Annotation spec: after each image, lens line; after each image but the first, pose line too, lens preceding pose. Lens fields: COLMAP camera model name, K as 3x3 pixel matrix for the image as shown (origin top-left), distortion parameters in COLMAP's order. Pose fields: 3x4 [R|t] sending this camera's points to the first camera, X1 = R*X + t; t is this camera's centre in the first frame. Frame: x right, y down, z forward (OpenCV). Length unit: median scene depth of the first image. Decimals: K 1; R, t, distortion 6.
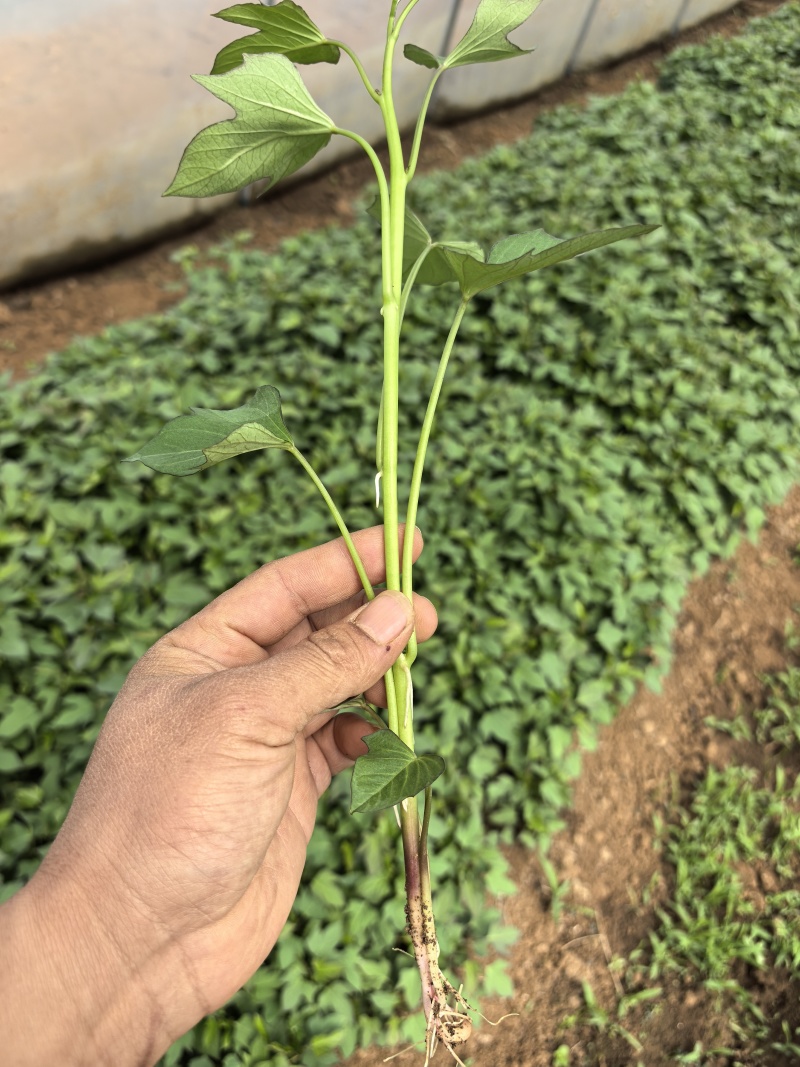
lens RADIAL K [[859.8, 0, 400.0], [0, 859.8, 533.5], [0, 0, 1]] dist [0.000855, -0.004307]
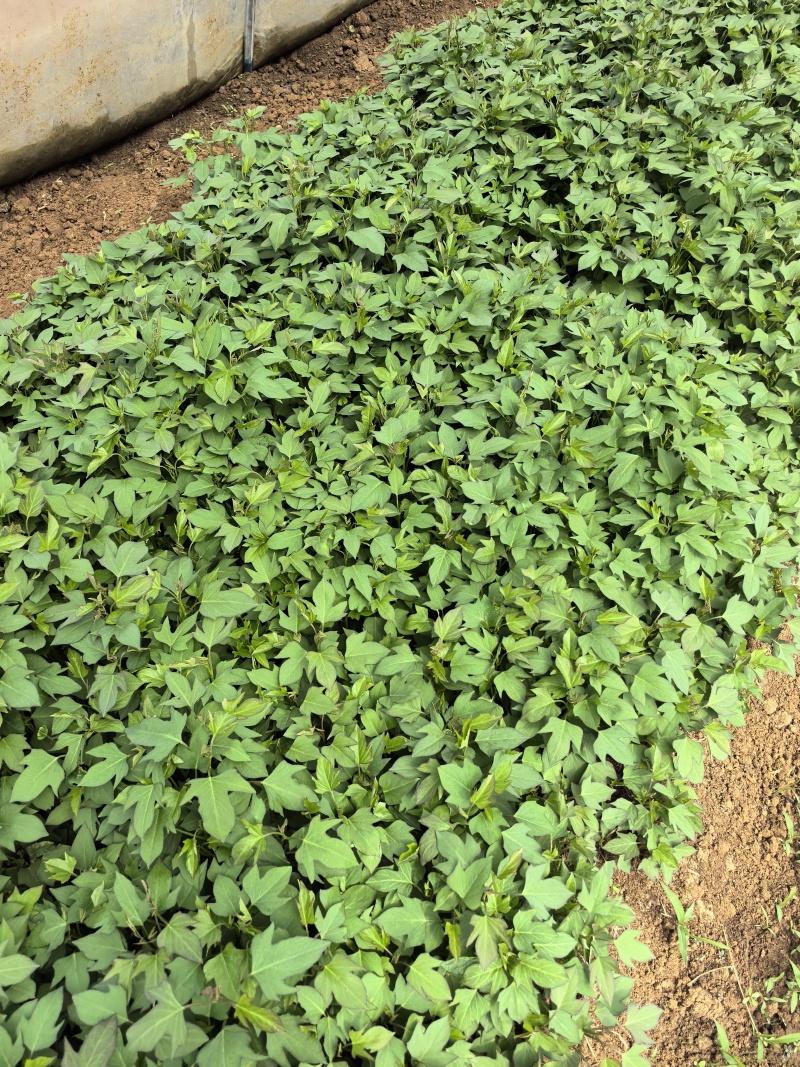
lens RADIAL K [[841.0, 0, 383.6], [0, 841.0, 553.5], [0, 0, 1]] dist [0.008928, 0.002315]
pose [[0.998322, -0.036532, -0.044924, -0.054614], [0.043548, 0.985044, 0.166711, -0.084788], [0.038162, -0.168387, 0.984982, 0.196541]]
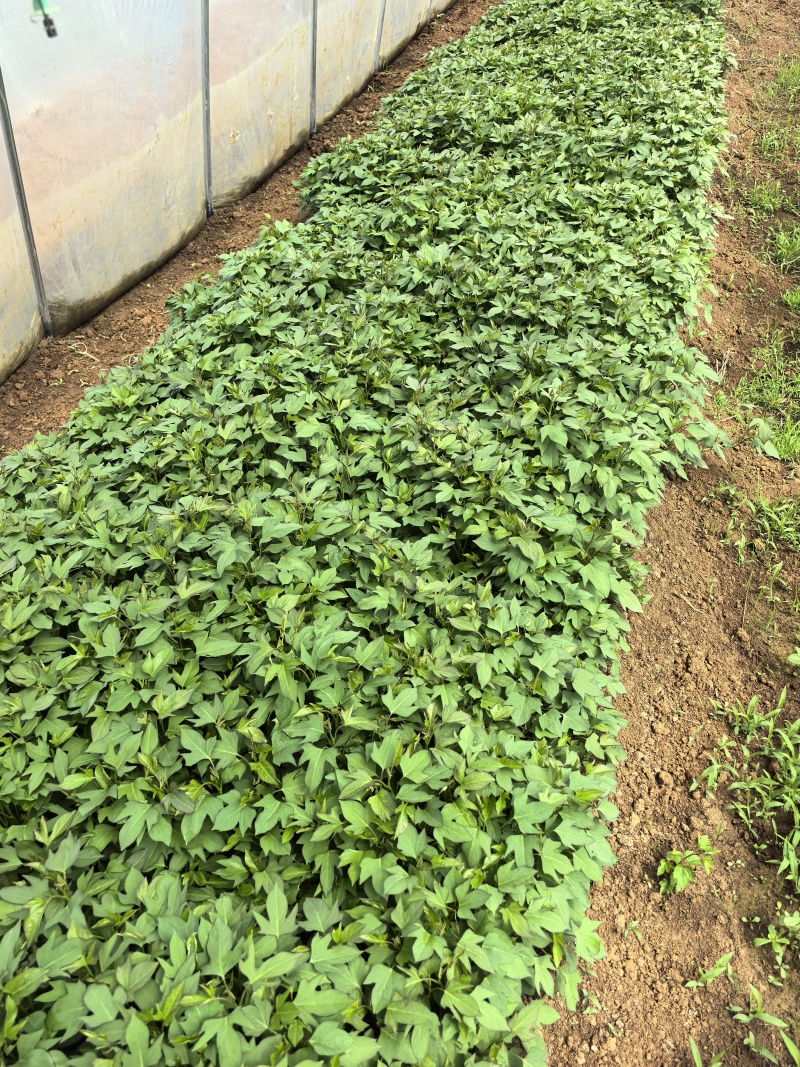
lens RADIAL K [[841.0, 0, 383.6], [0, 841.0, 553.5], [0, 0, 1]] dist [0.008928, 0.002315]
pose [[0.926289, -0.340894, 0.160564, 0.318591], [0.349155, 0.936718, -0.025515, -0.376998], [-0.141706, 0.079696, 0.986696, 0.445534]]
